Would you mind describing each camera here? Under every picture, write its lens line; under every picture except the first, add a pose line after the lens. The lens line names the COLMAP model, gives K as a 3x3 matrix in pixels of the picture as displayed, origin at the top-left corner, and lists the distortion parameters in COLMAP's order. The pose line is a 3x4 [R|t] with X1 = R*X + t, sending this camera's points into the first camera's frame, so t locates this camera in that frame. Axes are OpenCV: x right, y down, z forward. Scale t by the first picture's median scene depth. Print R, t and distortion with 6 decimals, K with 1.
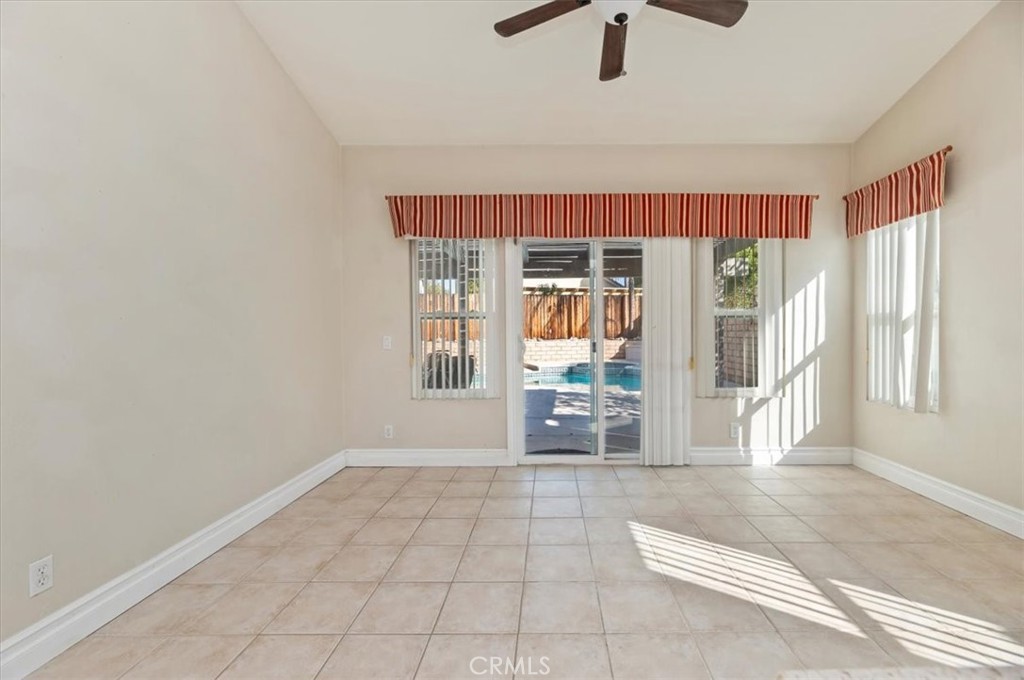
lens RADIAL K [[429.7, 0, 540.4], [0, 429.7, 334.2], [0, 0, 1]] dist [0.000227, -0.000001]
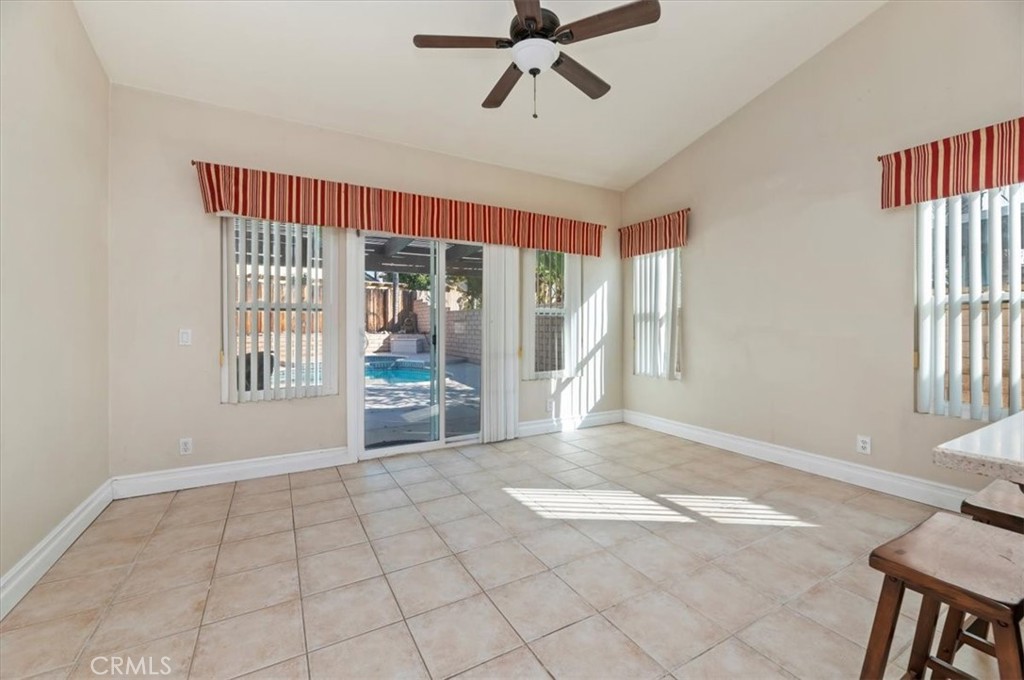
lens RADIAL K [[417.9, 0, 509.9], [0, 417.9, 321.3], [0, 0, 1]] dist [0.000395, 0.000072]
pose [[0.871507, 0.009036, 0.490299, -0.244687], [-0.001246, 0.999868, -0.016213, 0.000789], [-0.490381, 0.013519, 0.871403, -0.001565]]
